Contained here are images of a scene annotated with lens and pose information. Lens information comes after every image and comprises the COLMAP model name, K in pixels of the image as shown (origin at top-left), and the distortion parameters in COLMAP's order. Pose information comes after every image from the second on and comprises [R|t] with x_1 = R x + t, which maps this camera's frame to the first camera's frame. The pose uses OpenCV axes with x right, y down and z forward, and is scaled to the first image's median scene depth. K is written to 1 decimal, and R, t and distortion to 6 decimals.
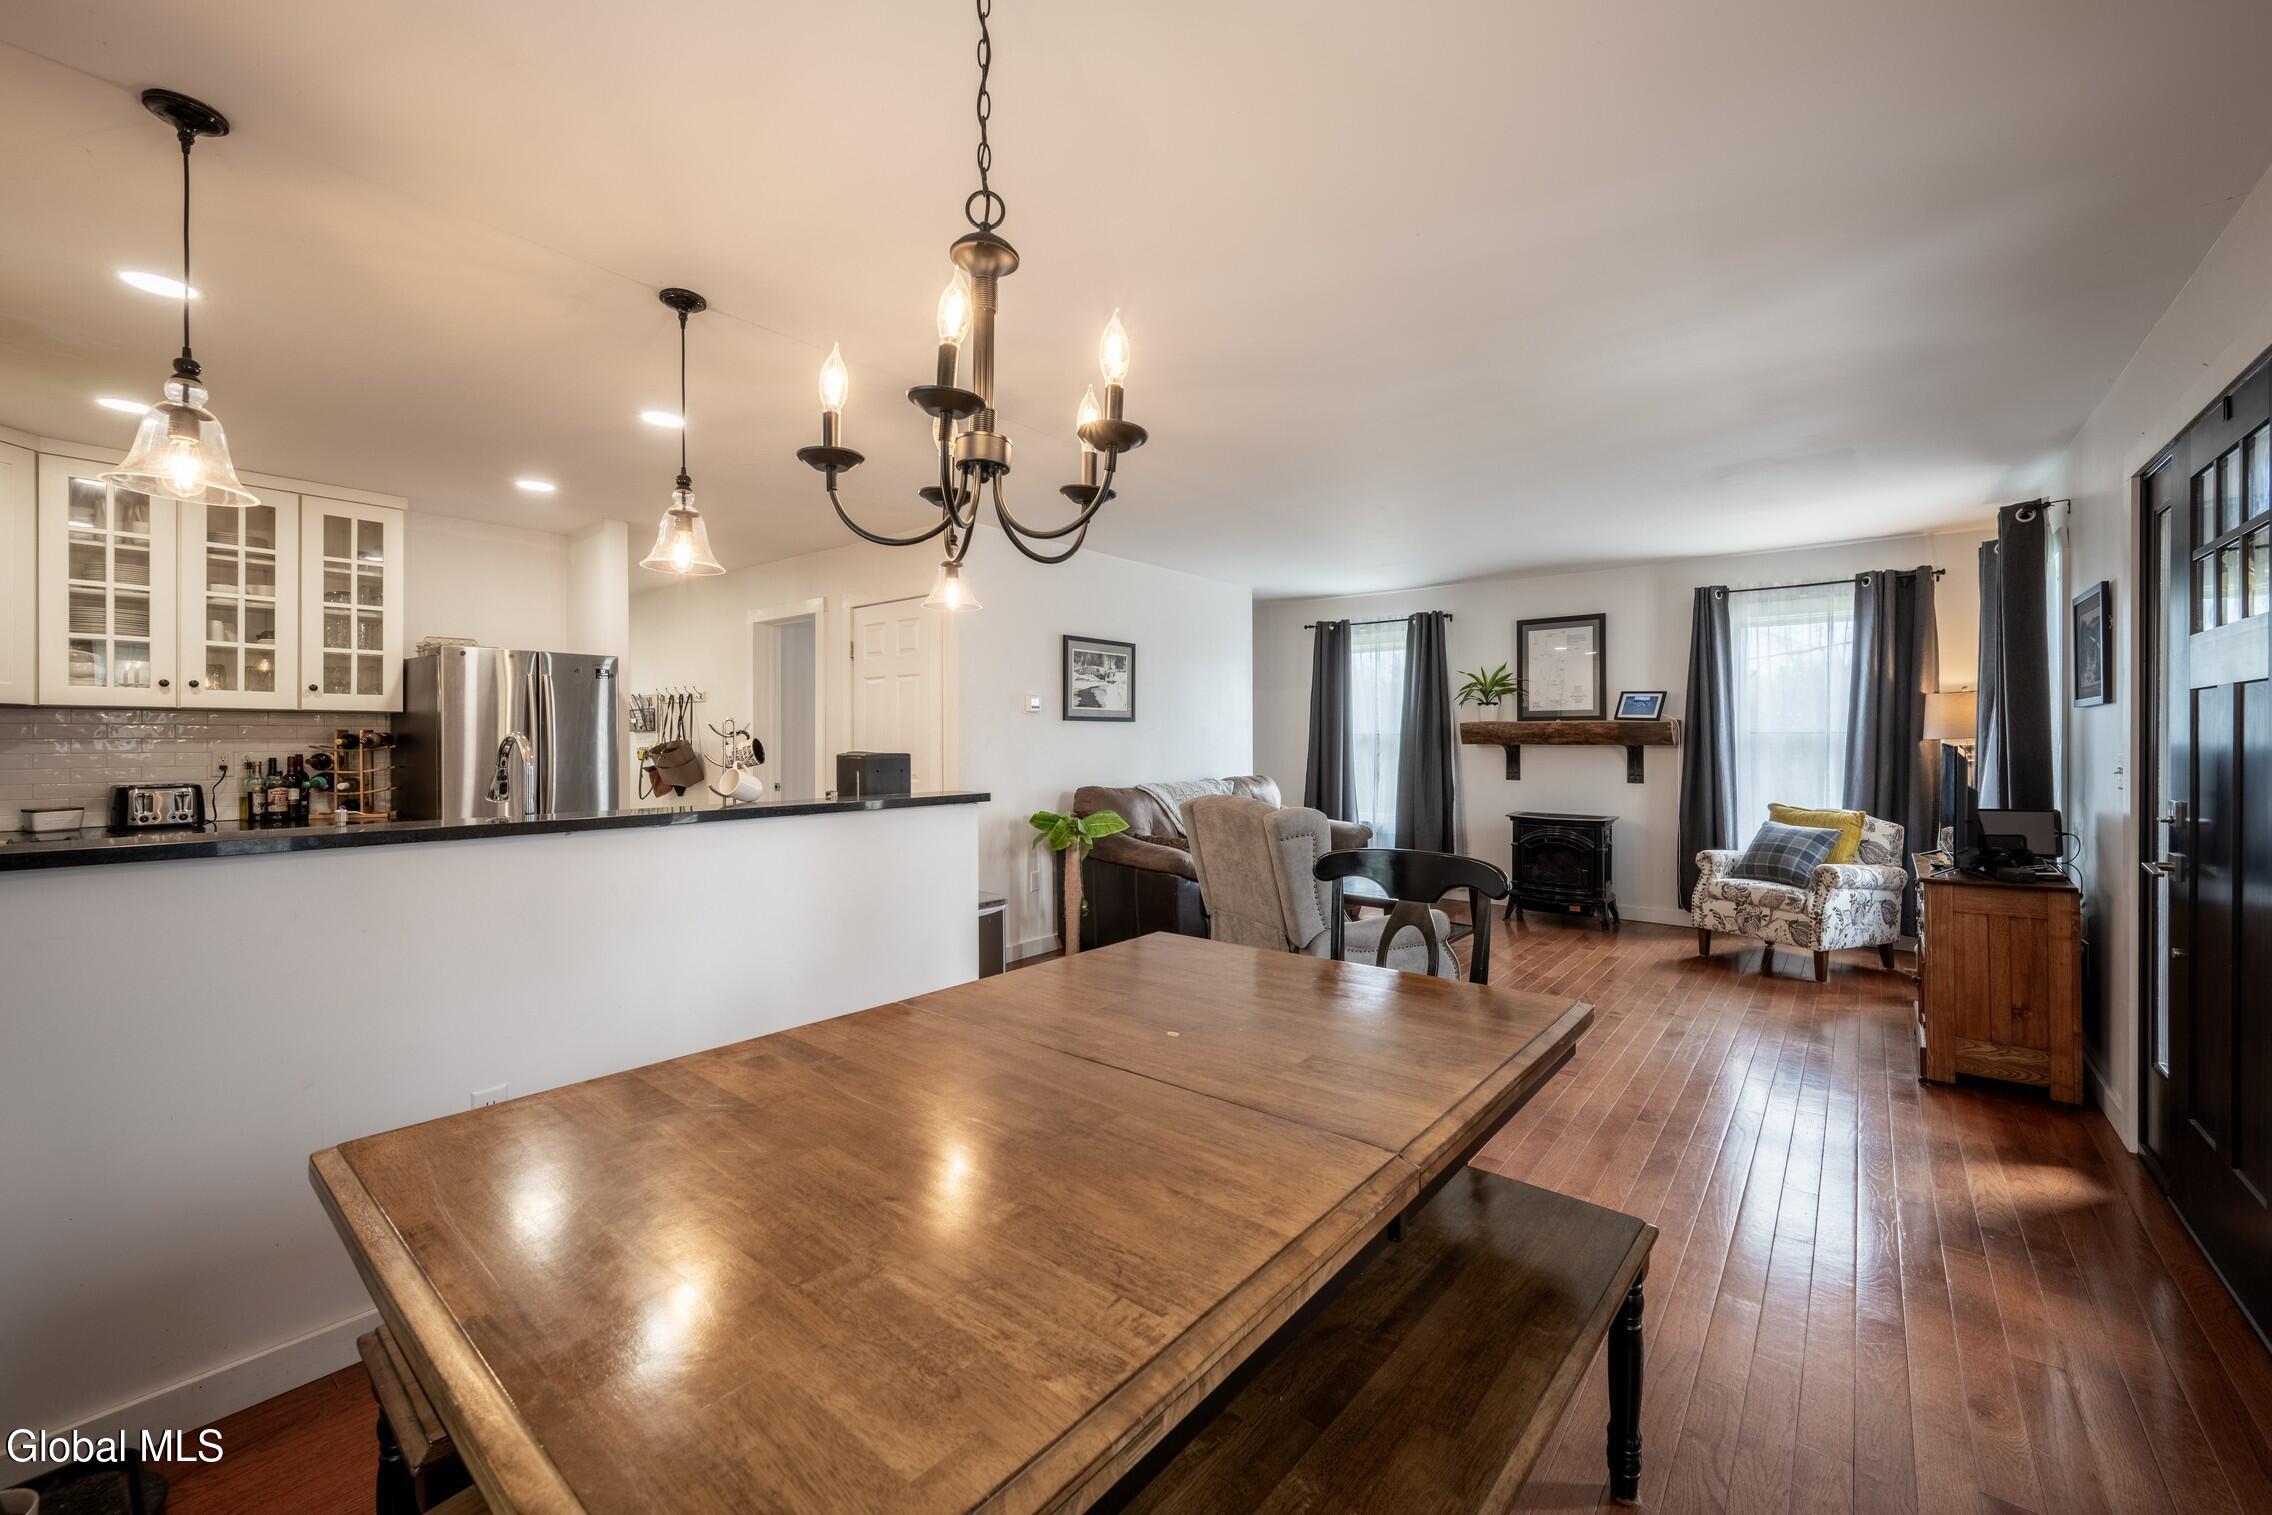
lens RADIAL K [[913.6, 0, 1127.2], [0, 913.6, 756.2], [0, 0, 1]] dist [-0.001008, 0.001036]
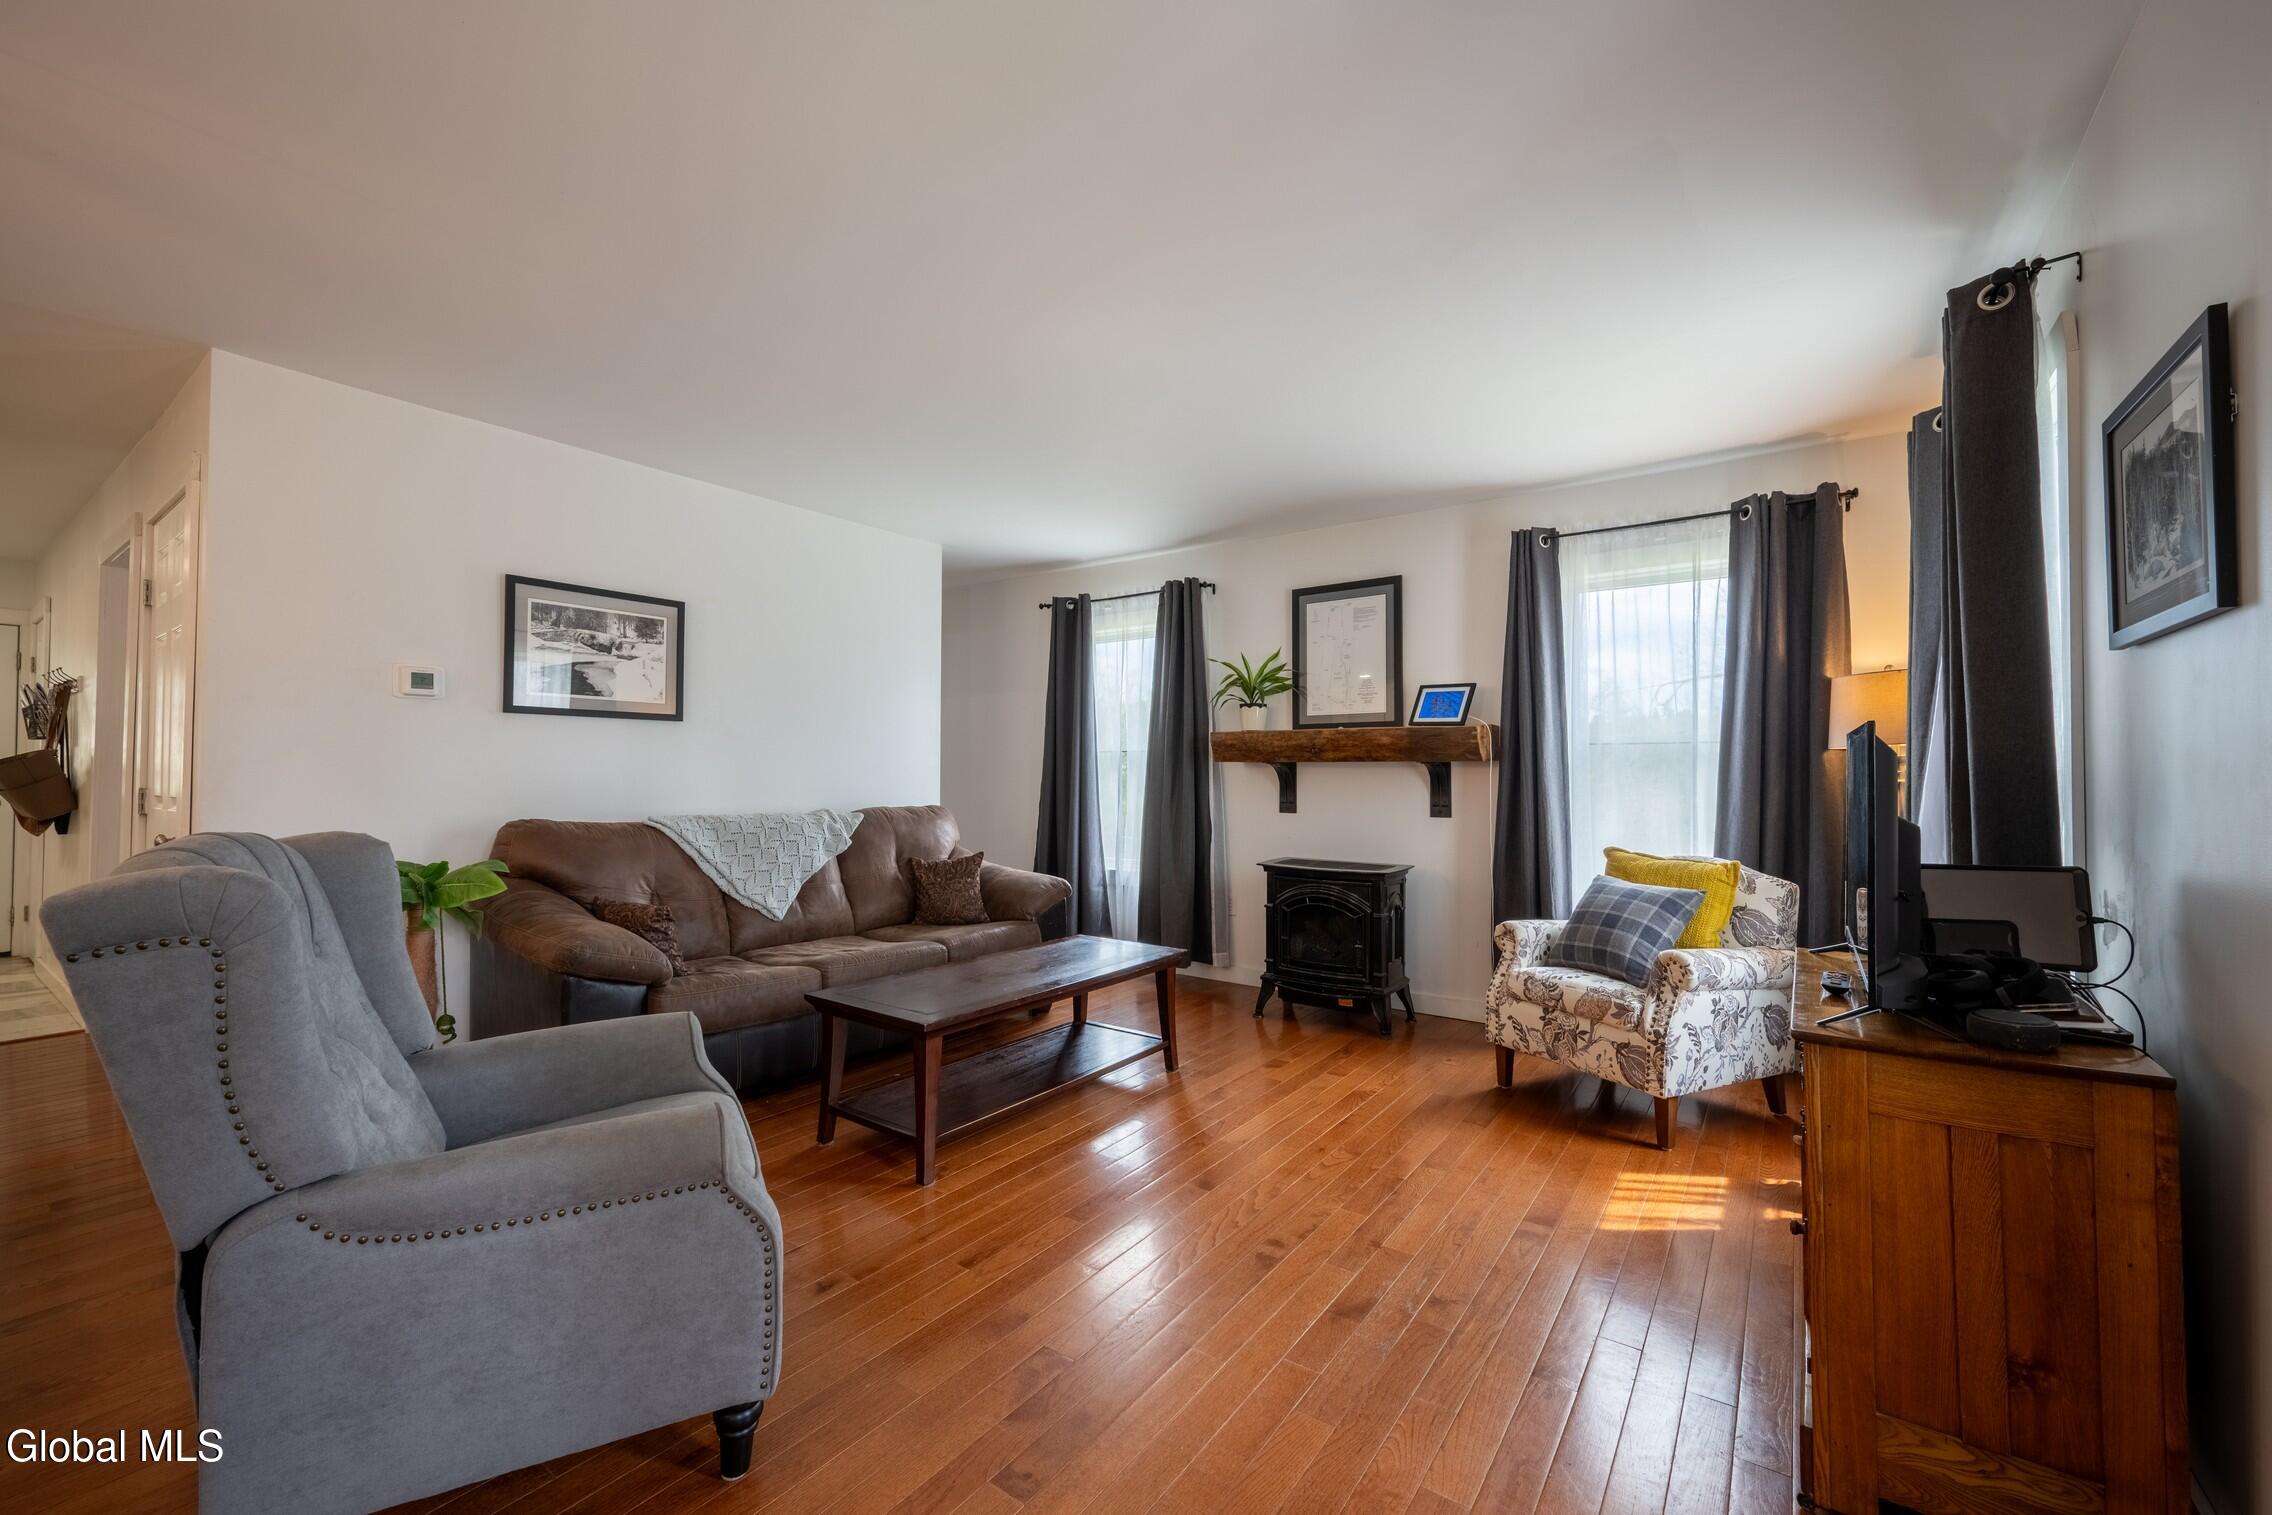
lens RADIAL K [[913.6, 0, 1140.9], [0, 913.6, 775.3], [0, 0, 1]] dist [-0.001008, 0.001036]
pose [[0.998450, 0.005075, 0.055433, 0.325611], [-0.003974, 0.999793, -0.019946, 0.013979], [-0.055523, 0.019695, 0.998263, 0.355580]]
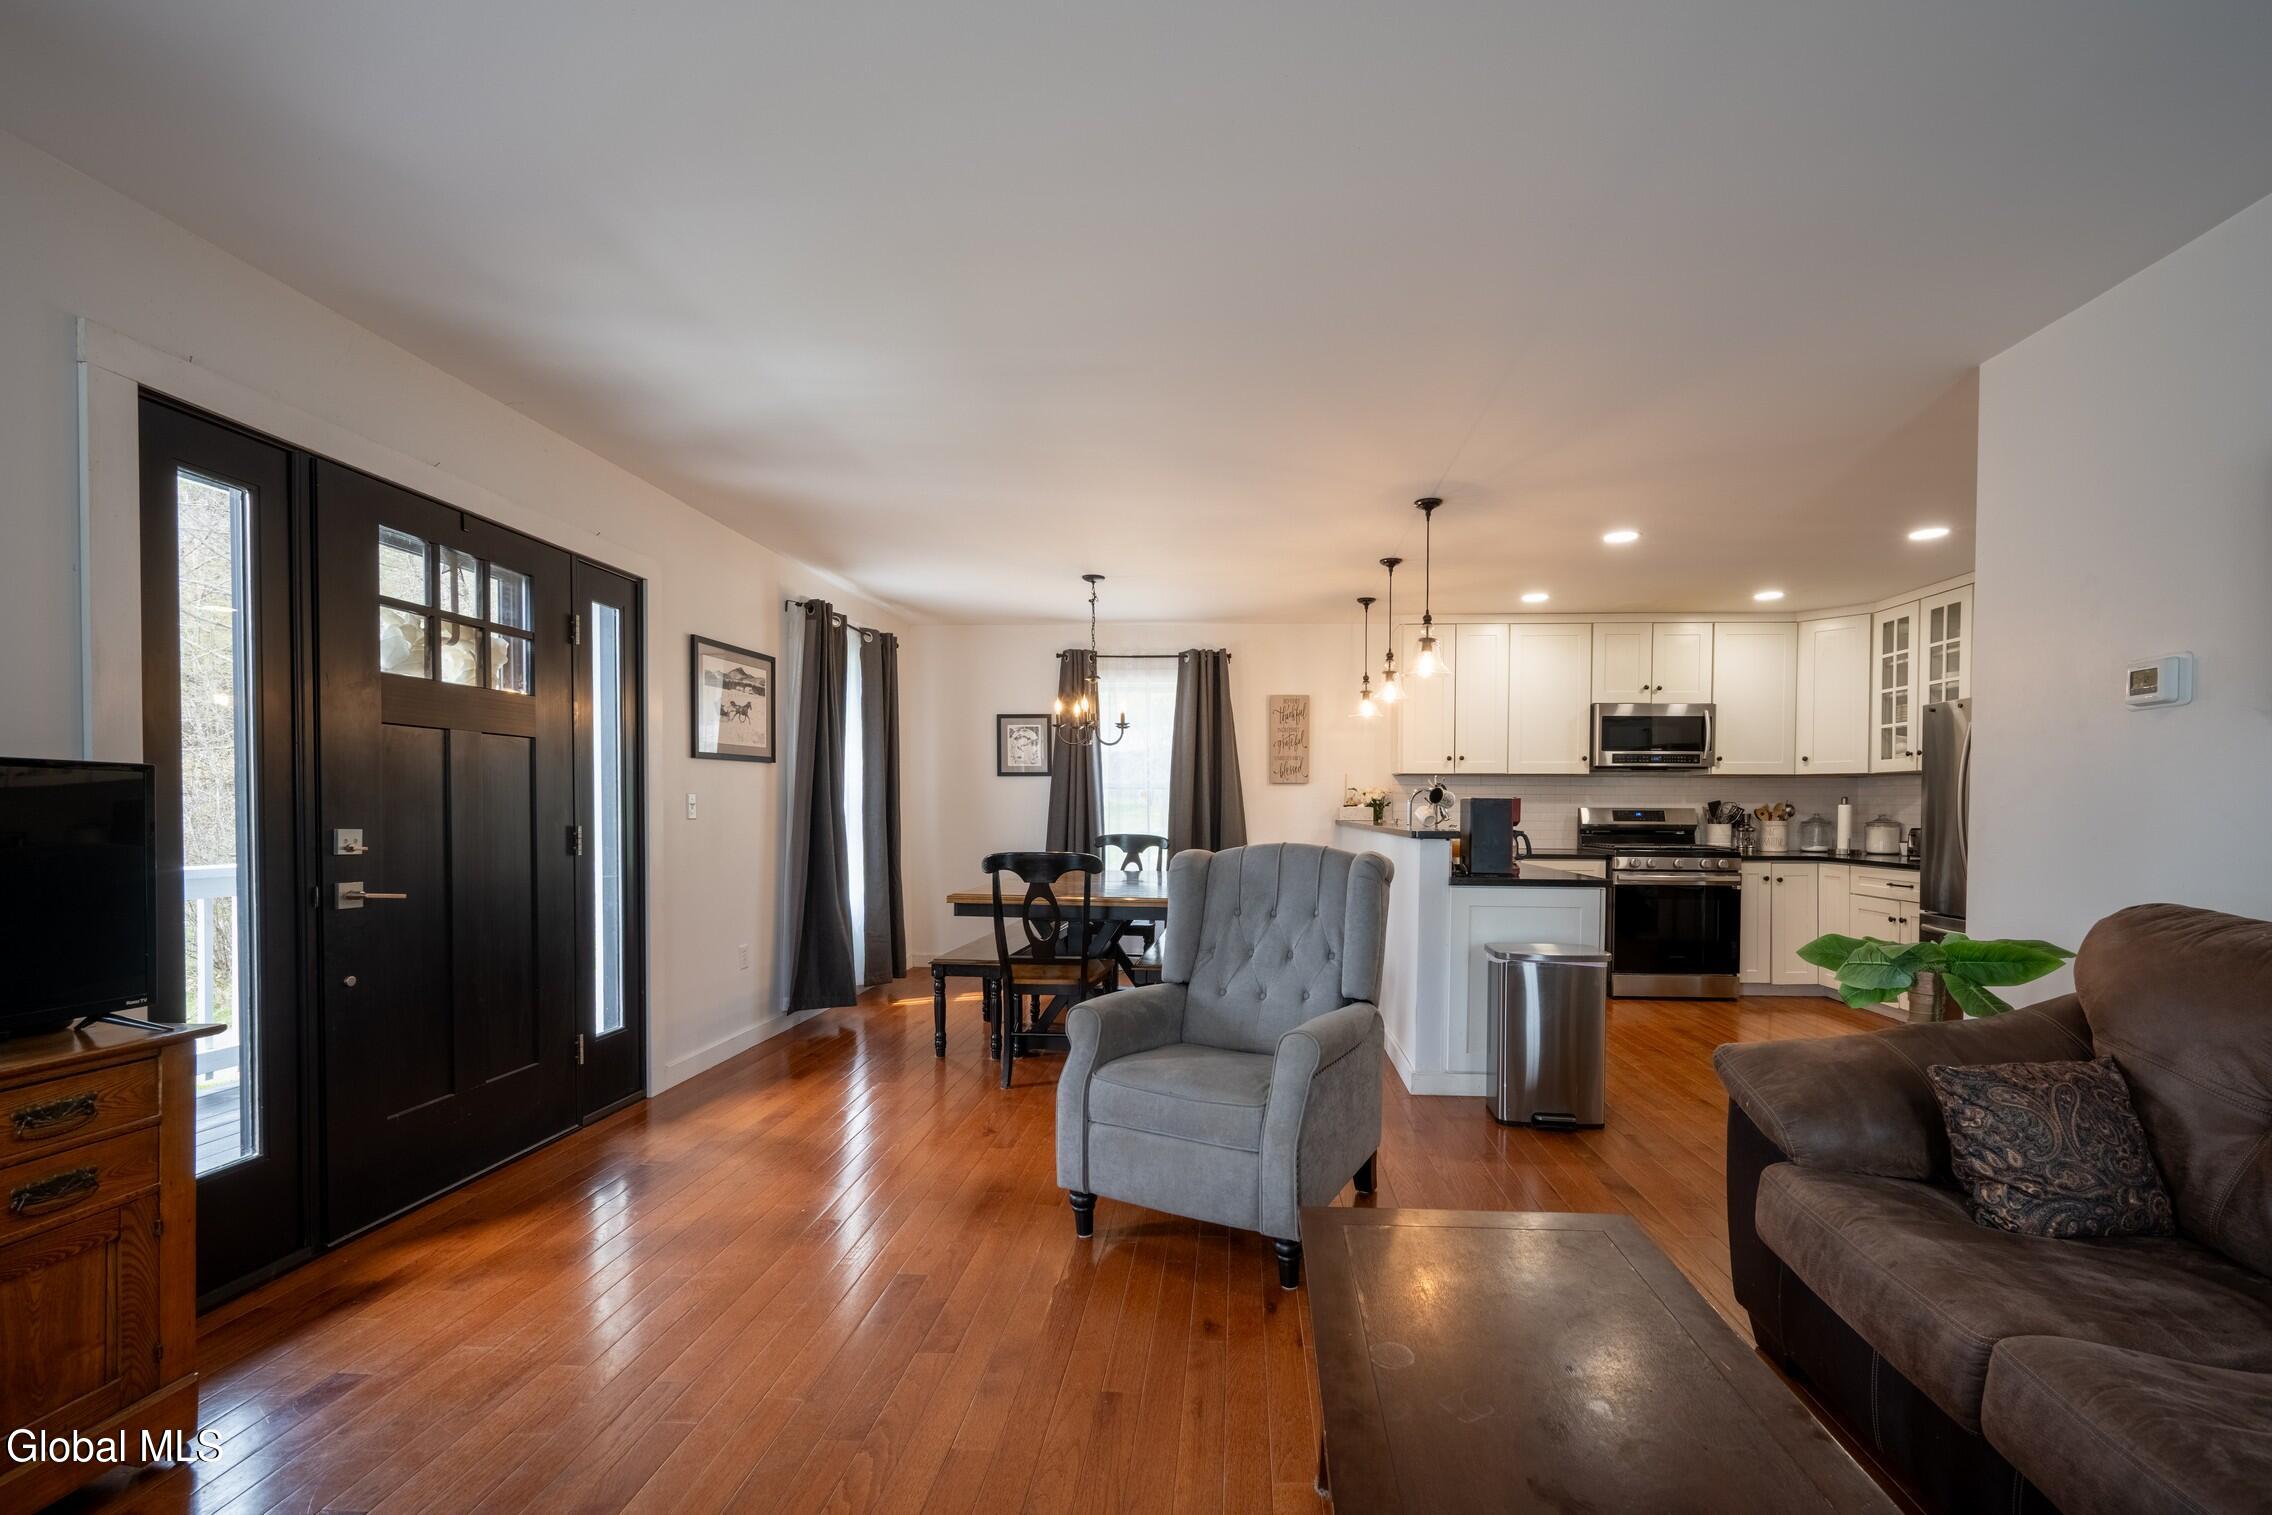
lens RADIAL K [[913.6, 0, 1193.7], [0, 913.6, 819.5], [0, 0, 1]] dist [-0.001008, 0.001036]
pose [[-0.809153, 0.005143, -0.587575, 0.449623], [-0.022542, 0.998954, 0.039787, -0.003721], [0.587165, 0.045439, -0.808191, 1.027616]]
